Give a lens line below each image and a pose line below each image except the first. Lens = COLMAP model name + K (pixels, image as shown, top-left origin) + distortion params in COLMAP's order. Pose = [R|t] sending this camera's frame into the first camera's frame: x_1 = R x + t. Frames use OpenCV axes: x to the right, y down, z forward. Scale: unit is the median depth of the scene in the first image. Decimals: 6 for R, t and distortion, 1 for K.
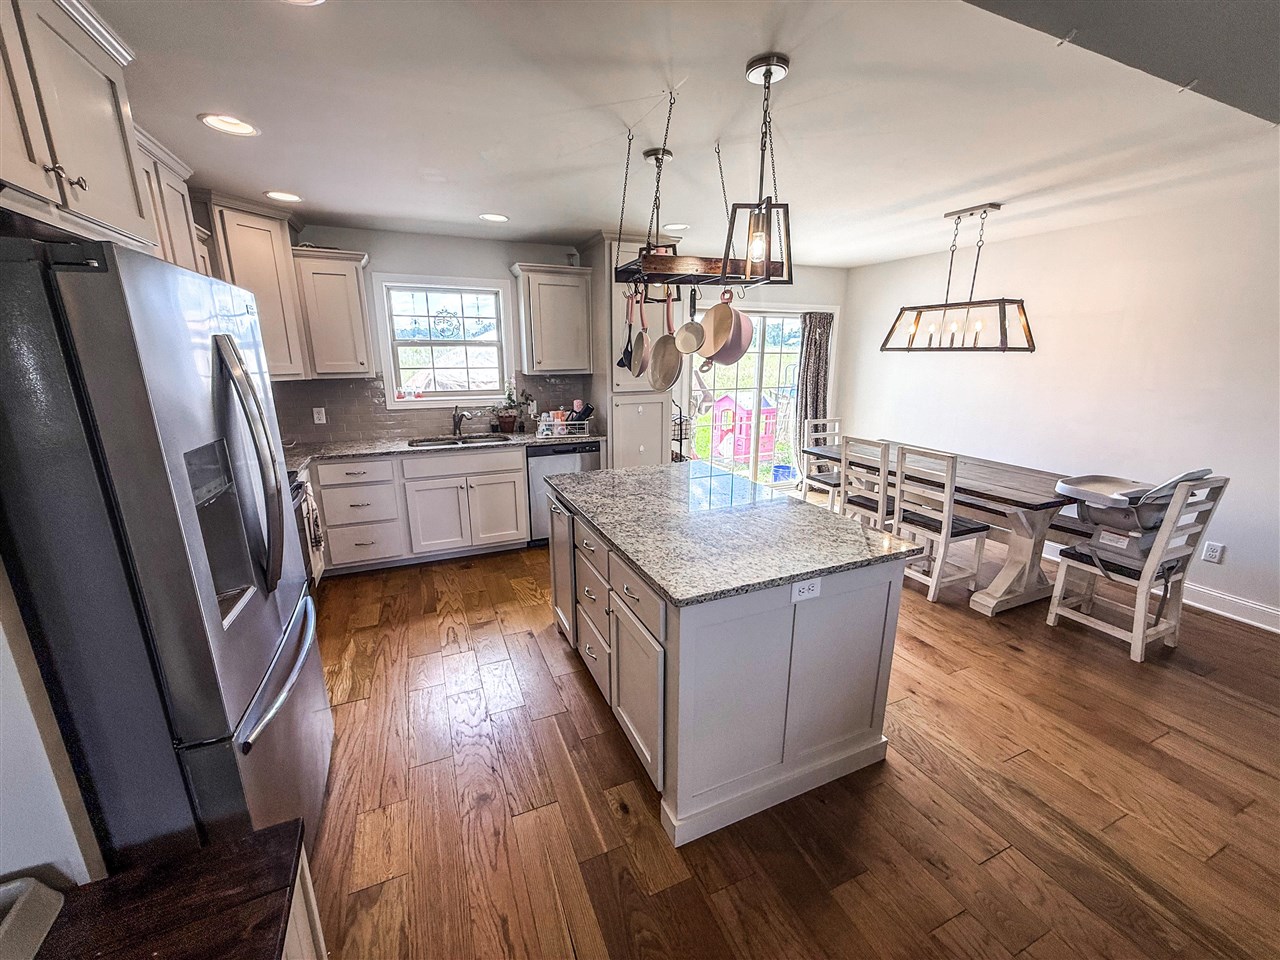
lens RADIAL K [[510.2, 0, 630.0], [0, 510.2, 479.9], [0, 0, 1]] dist [-0.001300, -0.000097]
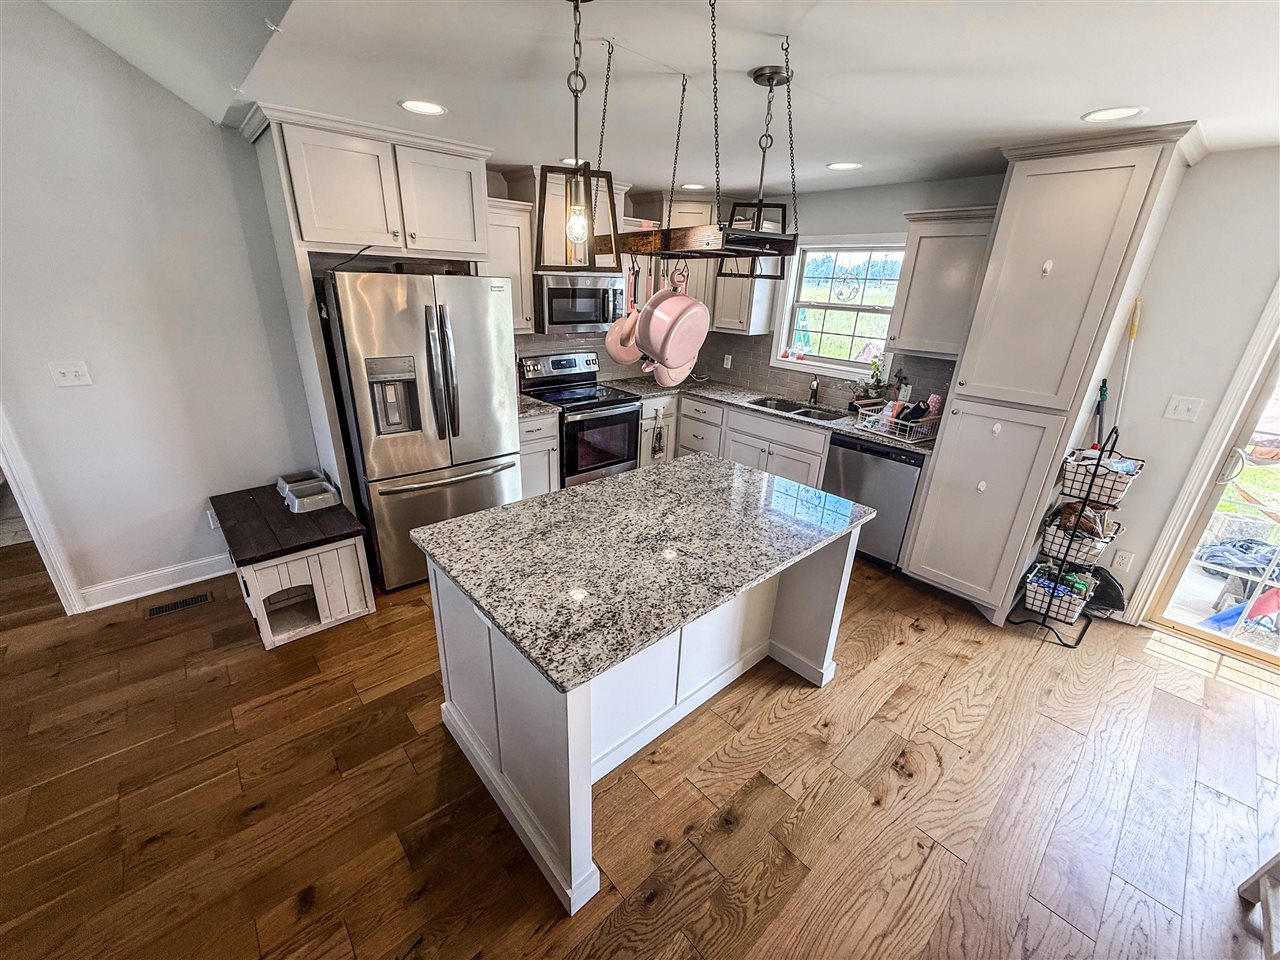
lens RADIAL K [[507.1, 0, 639.3], [0, 507.1, 482.1], [0, 0, 1]] dist [-0.001163, -0.000048]
pose [[0.323779, 0.360932, -0.874583, 0.727479], [-0.268199, 0.921473, 0.280993, -0.211996], [0.907324, 0.143583, 0.395155, 0.537557]]
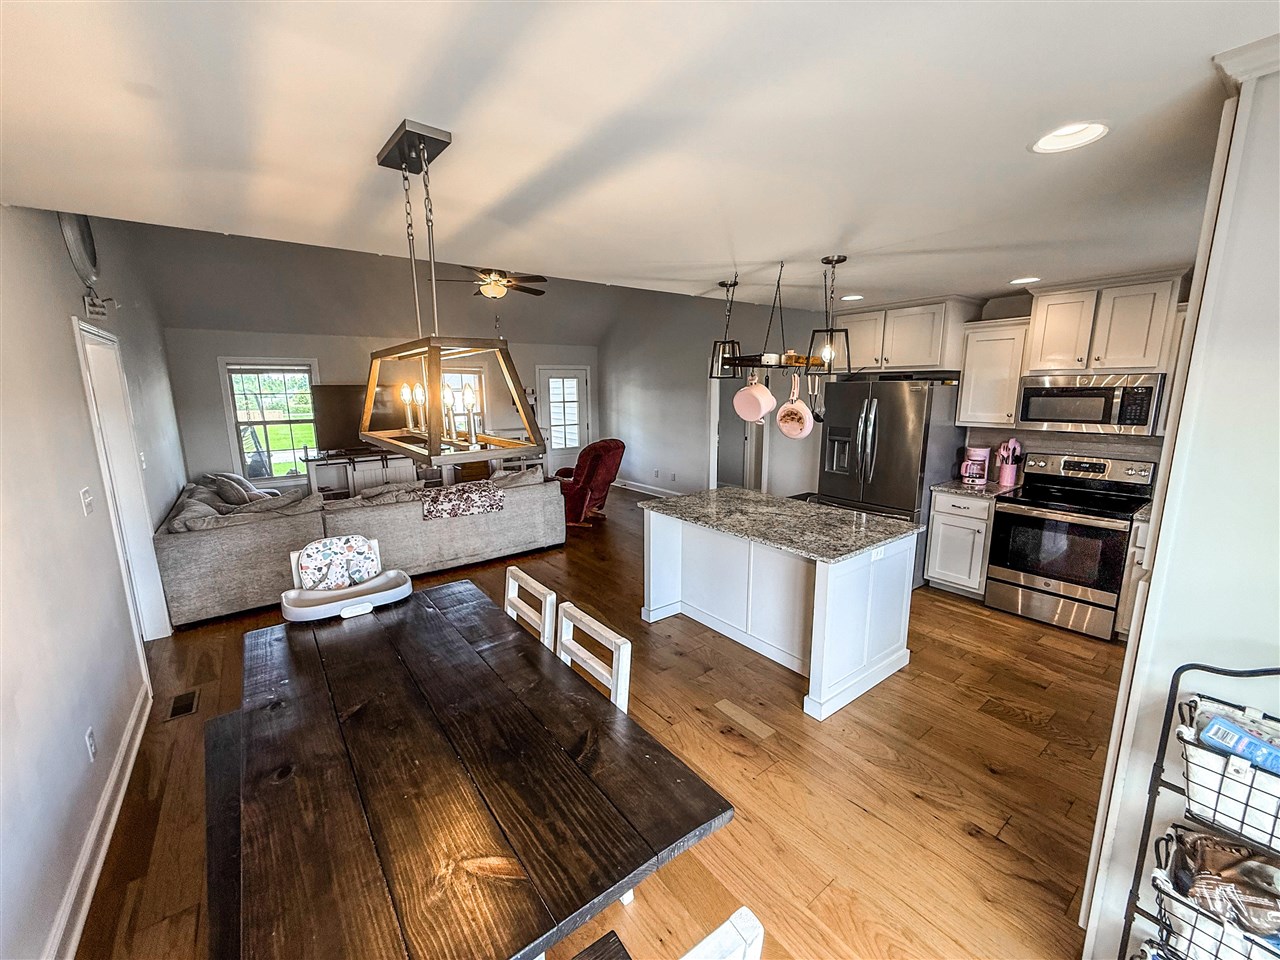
lens RADIAL K [[510.7, 0, 636.2], [0, 510.7, 481.3], [0, 0, 1]] dist [0.000185, -0.000010]
pose [[-0.969698, 0.055908, -0.237825, 0.723516], [-0.048522, 0.909999, 0.411762, -0.543602], [0.239441, 0.410825, -0.879711, 1.885524]]
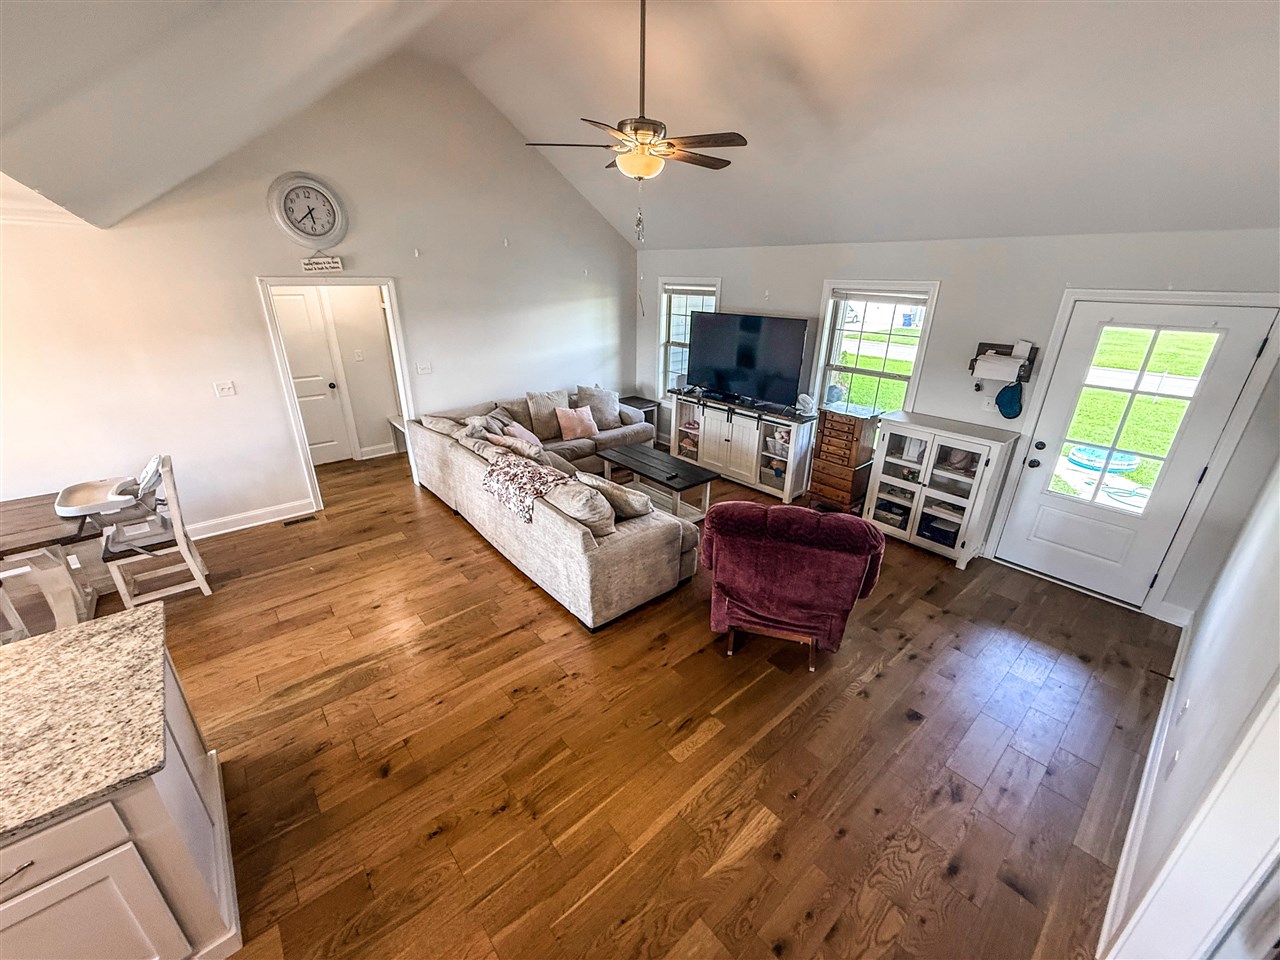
lens RADIAL K [[510.7, 0, 636.2], [0, 510.7, 481.3], [0, 0, 1]] dist [0.000185, -0.000010]
pose [[-0.300339, -0.361090, 0.882842, -0.465914], [0.225635, 0.872408, 0.433582, -0.251249], [-0.926761, 0.329422, -0.180543, 0.074133]]
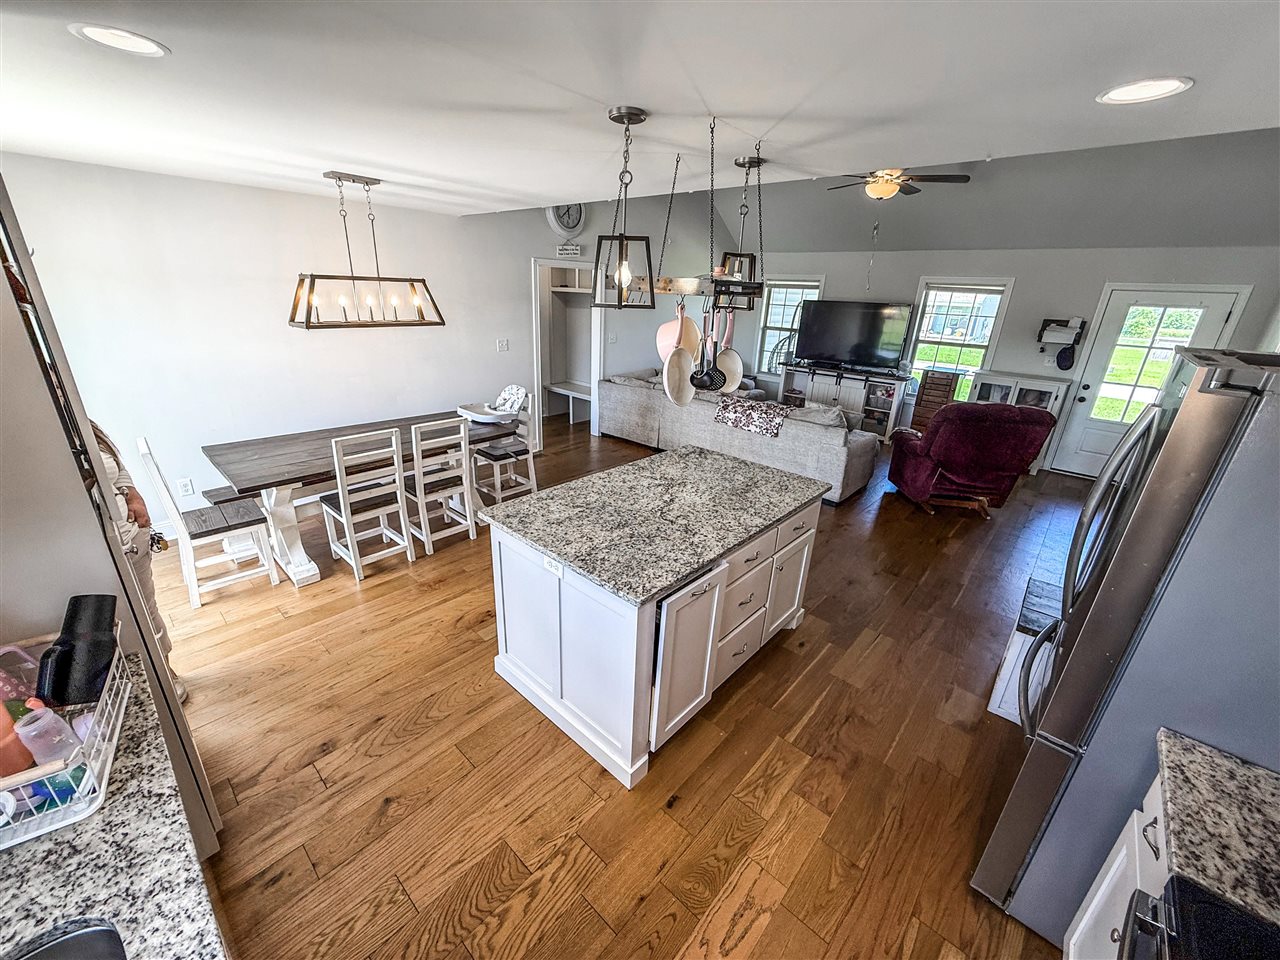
lens RADIAL K [[512.3, 0, 636.1], [0, 512.3, 479.4], [0, 0, 1]] dist [-0.000058, 0.000119]
pose [[-0.417998, -0.332933, 0.845242, -0.670222], [0.187098, 0.878927, 0.438727, -0.423380], [-0.888972, 0.341530, -0.305099, 1.214751]]
